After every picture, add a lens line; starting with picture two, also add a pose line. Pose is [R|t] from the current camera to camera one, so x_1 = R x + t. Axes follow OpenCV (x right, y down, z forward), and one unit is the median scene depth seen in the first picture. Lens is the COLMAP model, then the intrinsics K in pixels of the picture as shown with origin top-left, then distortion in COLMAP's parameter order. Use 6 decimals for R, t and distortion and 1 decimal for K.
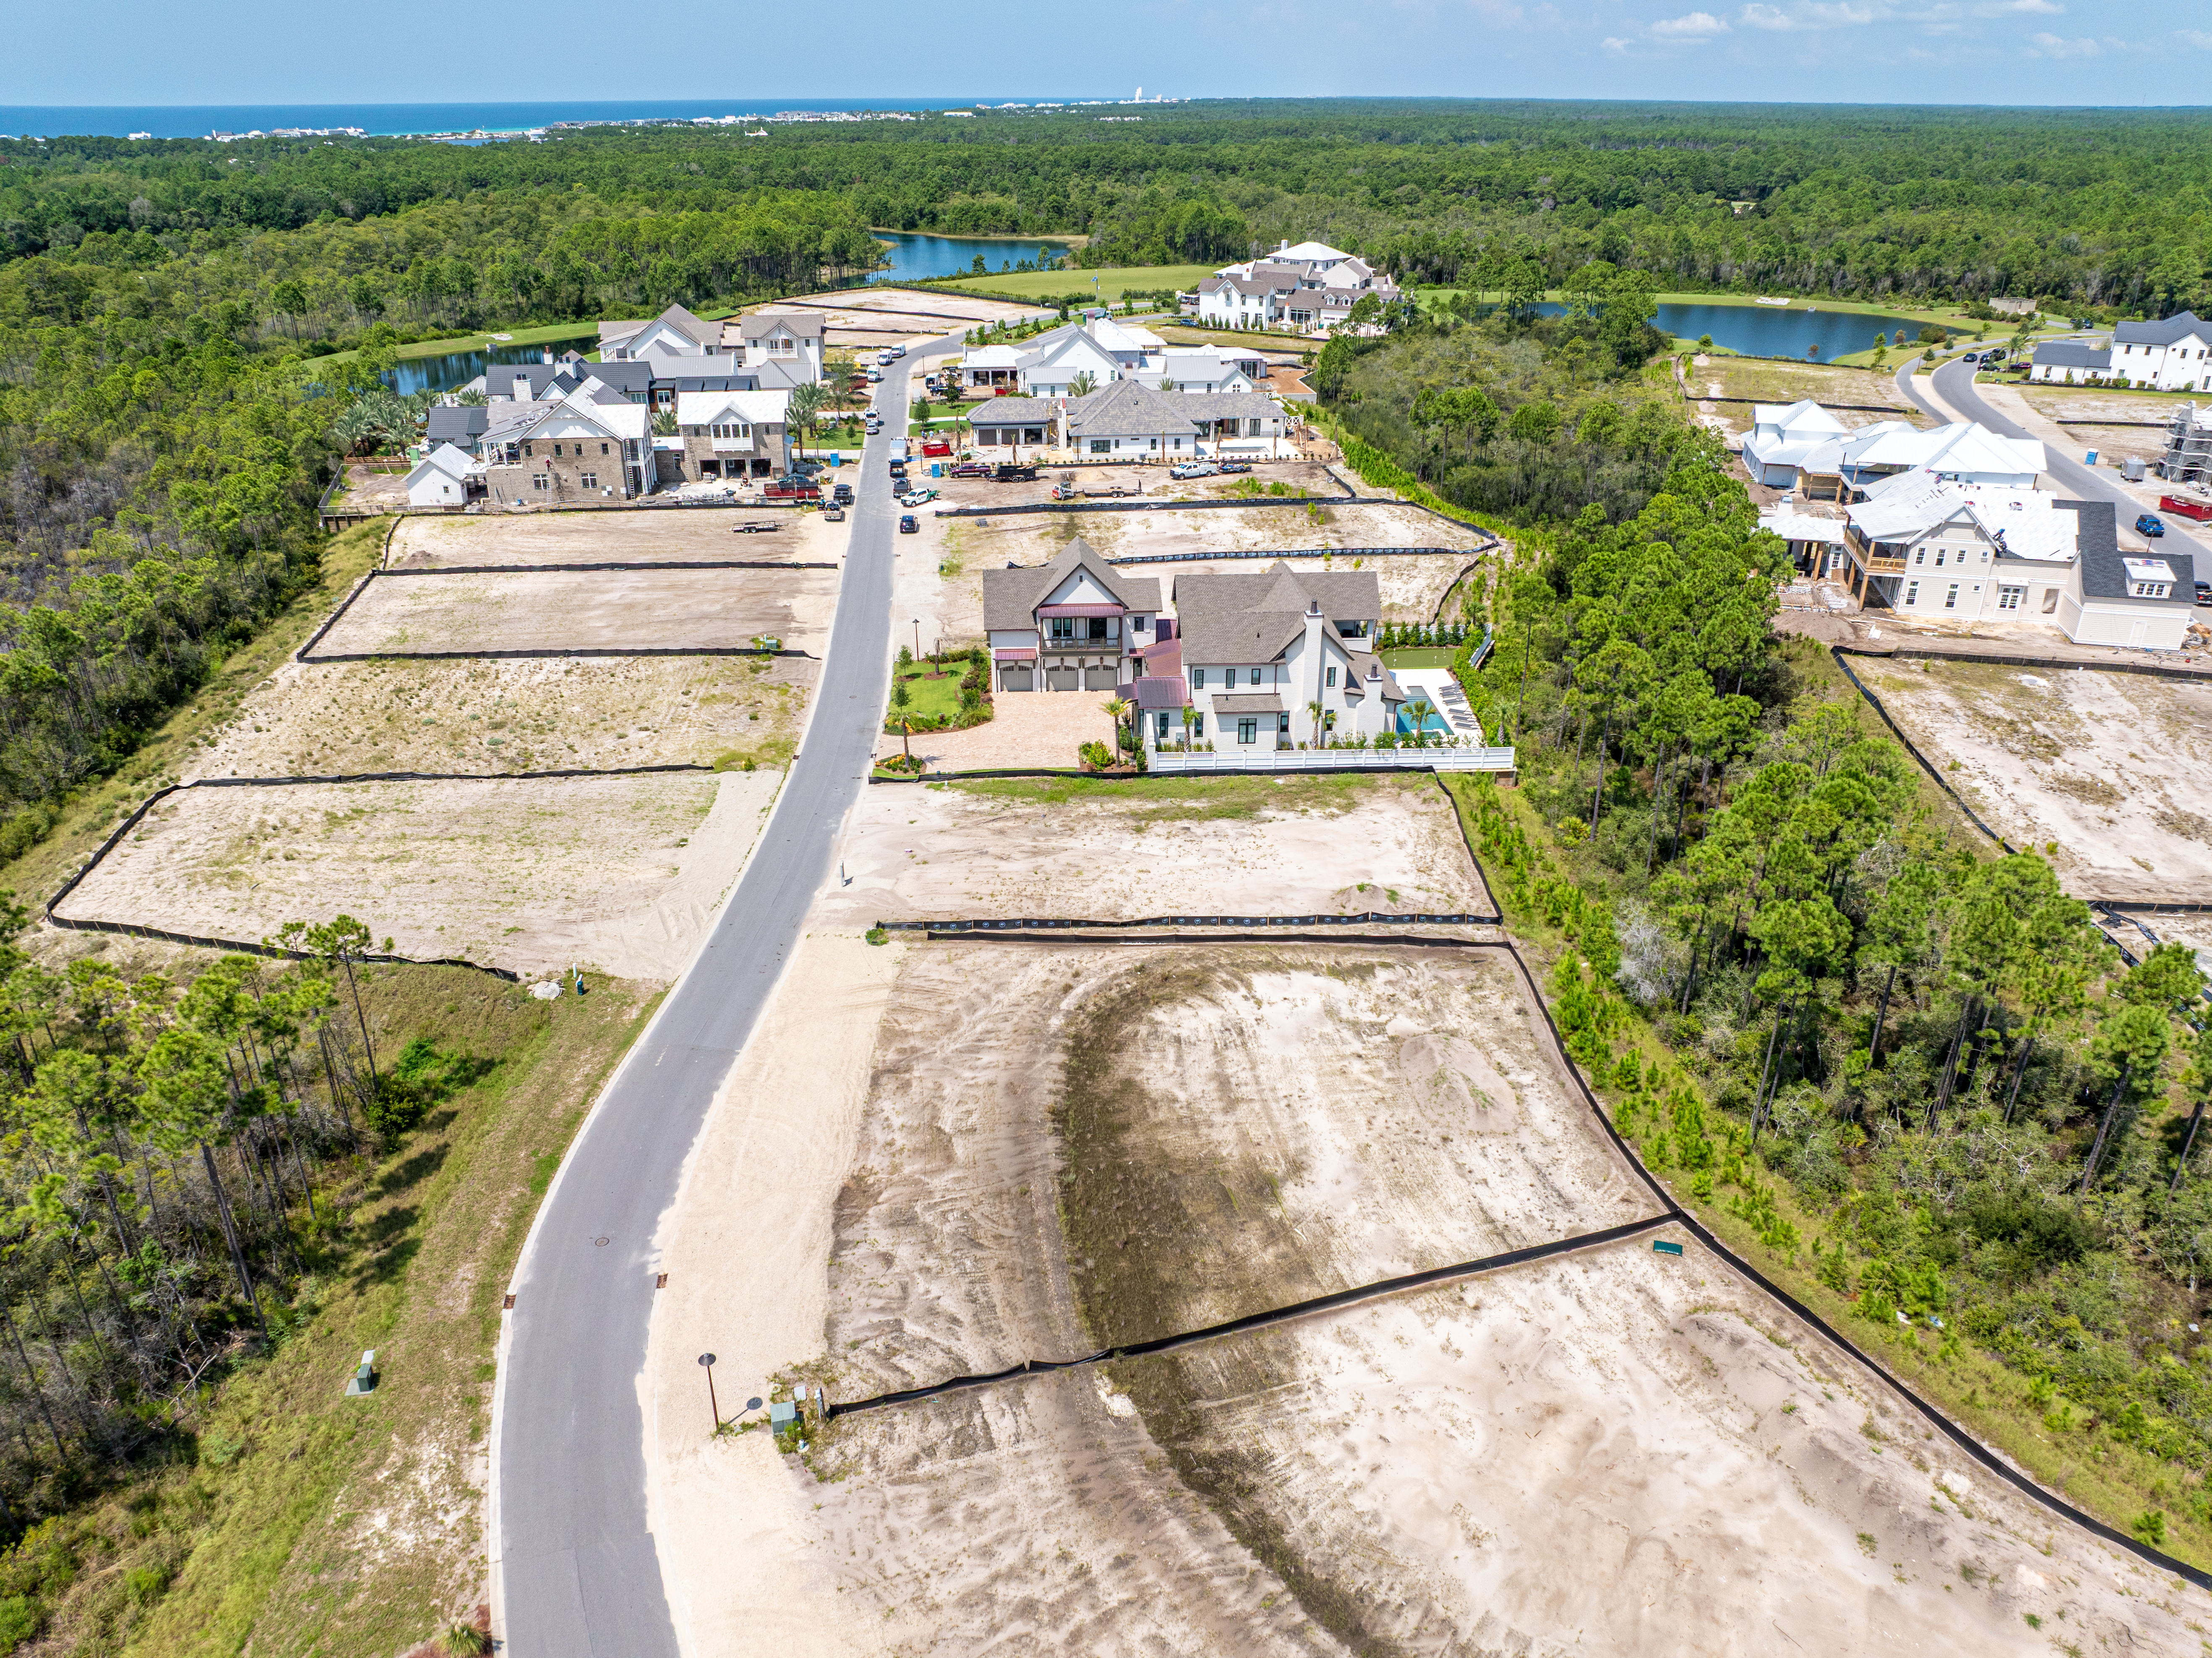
lens RADIAL K [[1552.3, 0, 1111.8], [0, 1552.3, 819.9], [0, 0, 1]] dist [-0.042877, 0.009180]
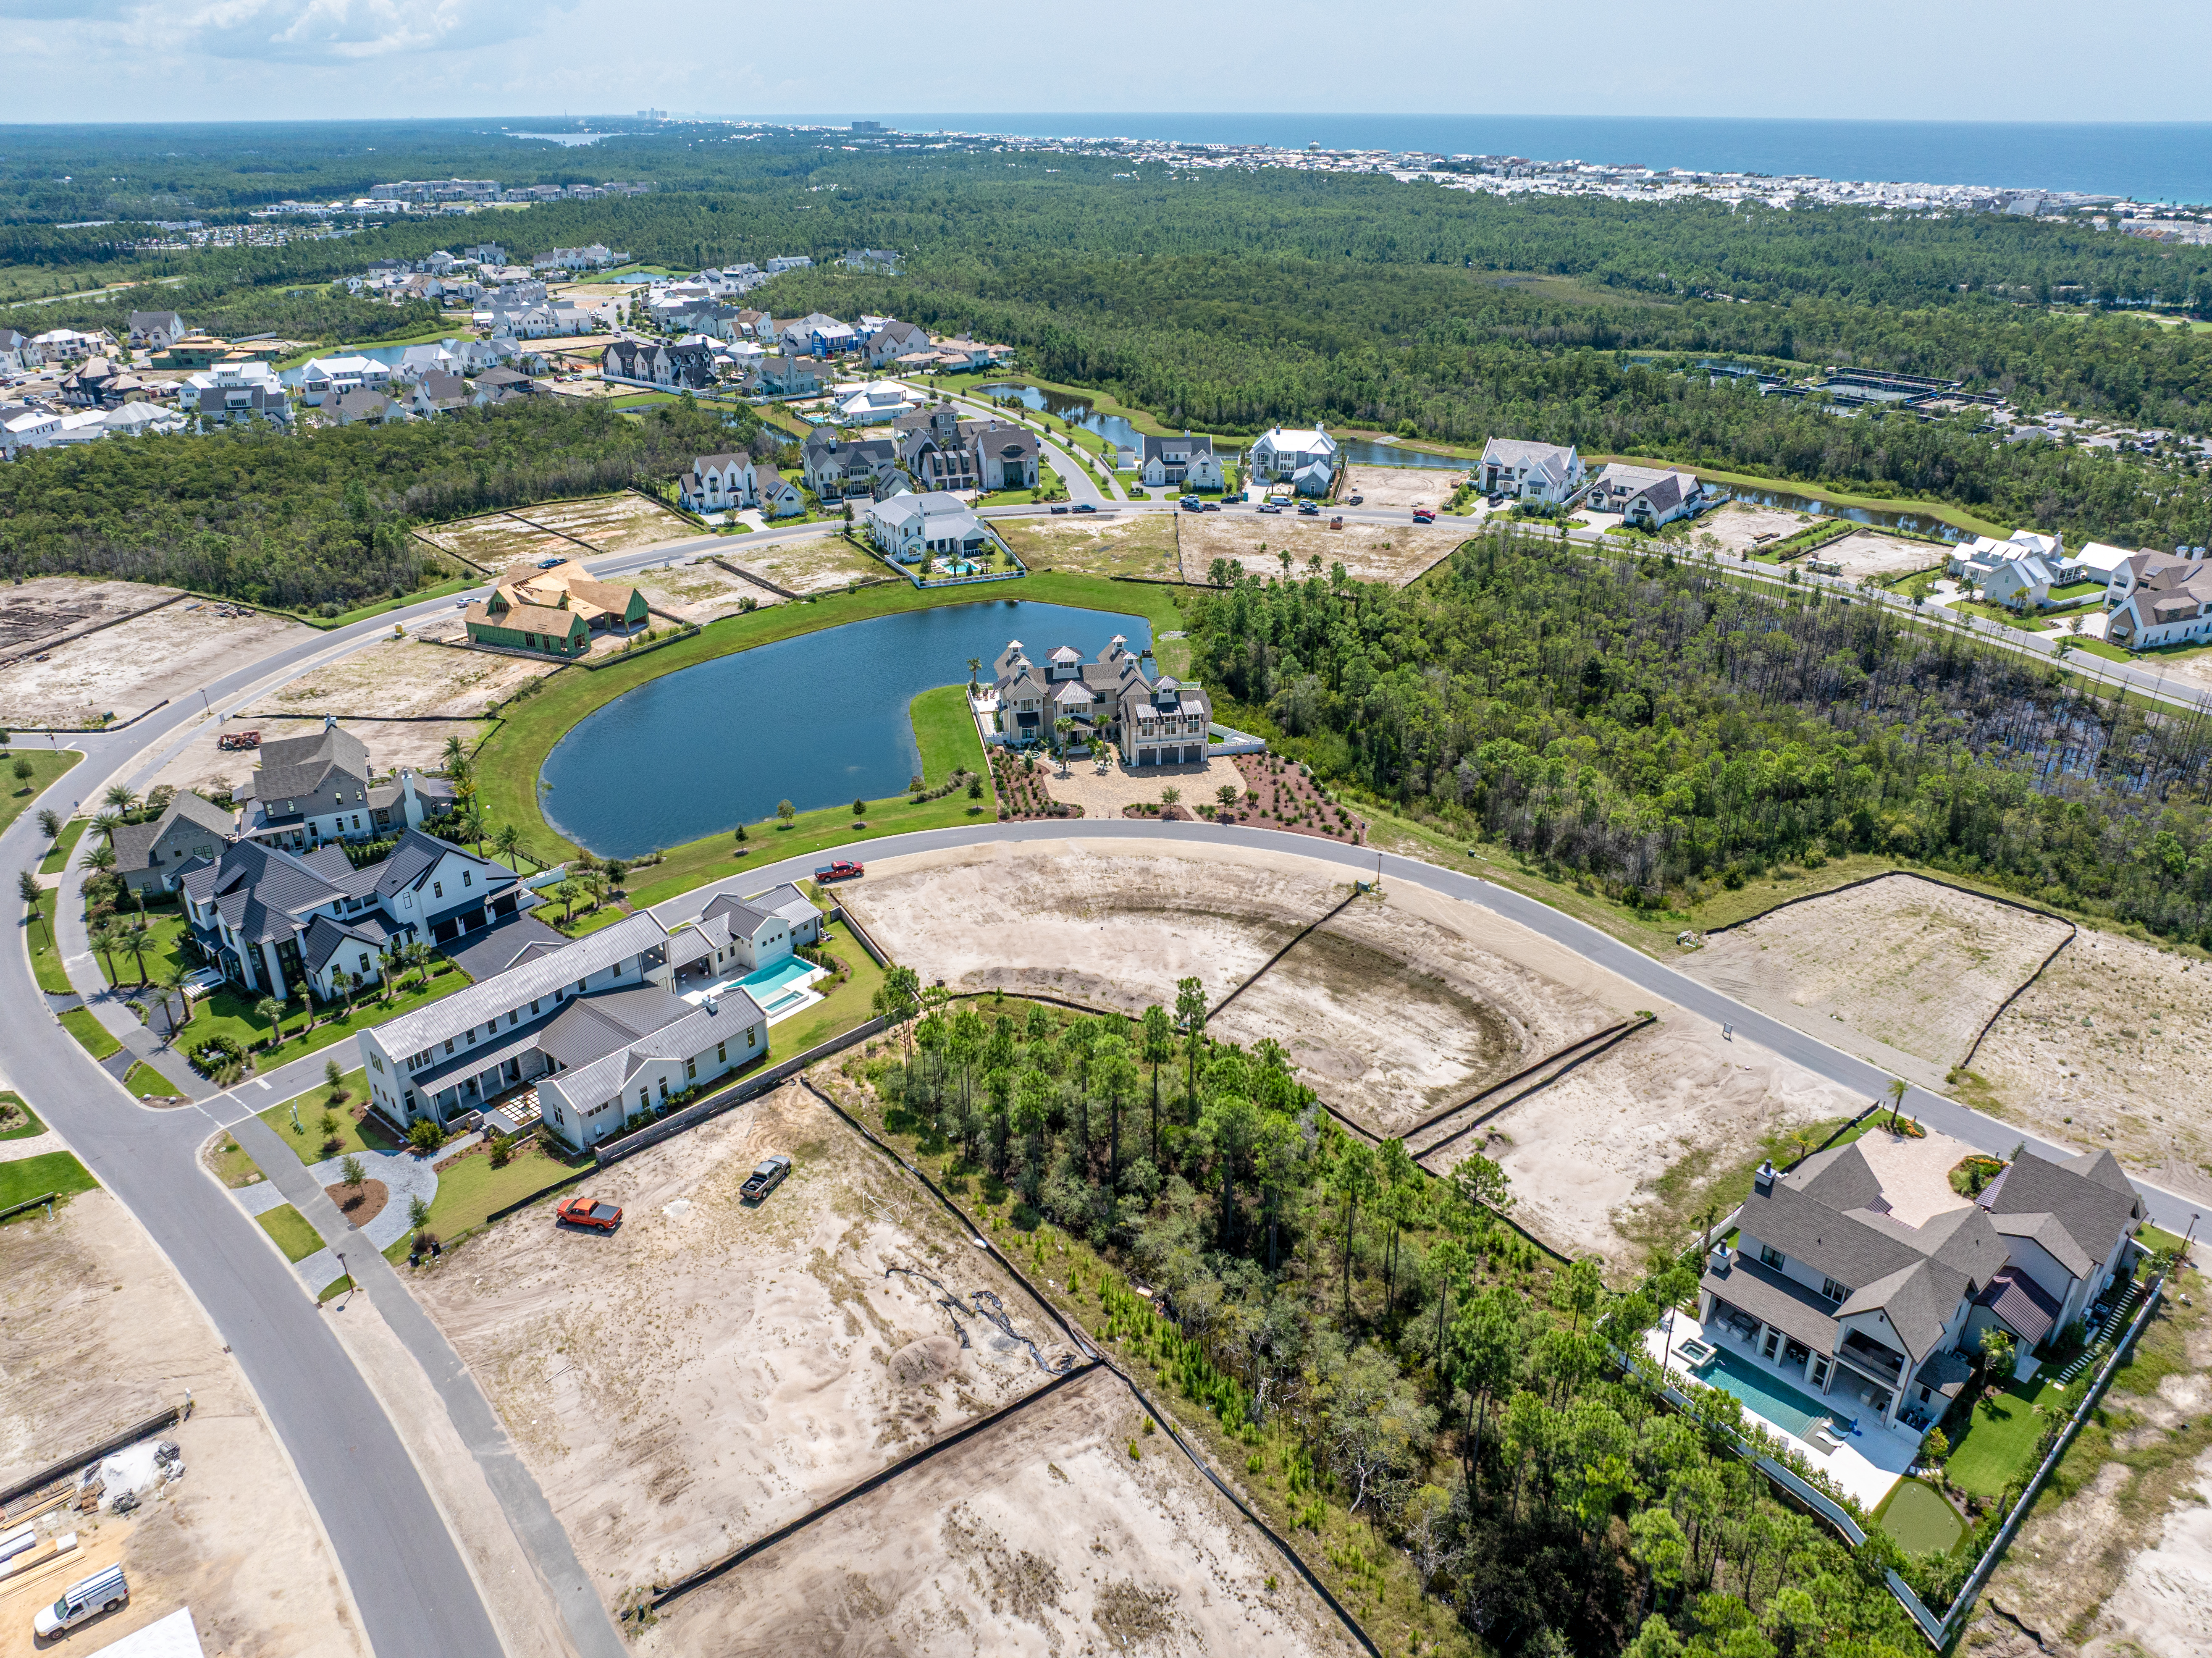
lens RADIAL K [[1552.3, 0, 1111.8], [0, 1552.3, 819.9], [0, 0, 1]] dist [-0.042877, 0.009180]
pose [[-0.779277, 0.265823, -0.567508, 1.313088], [-0.266909, 0.678552, 0.684344, -1.164364], [0.566998, 0.684766, -0.457830, 1.392905]]
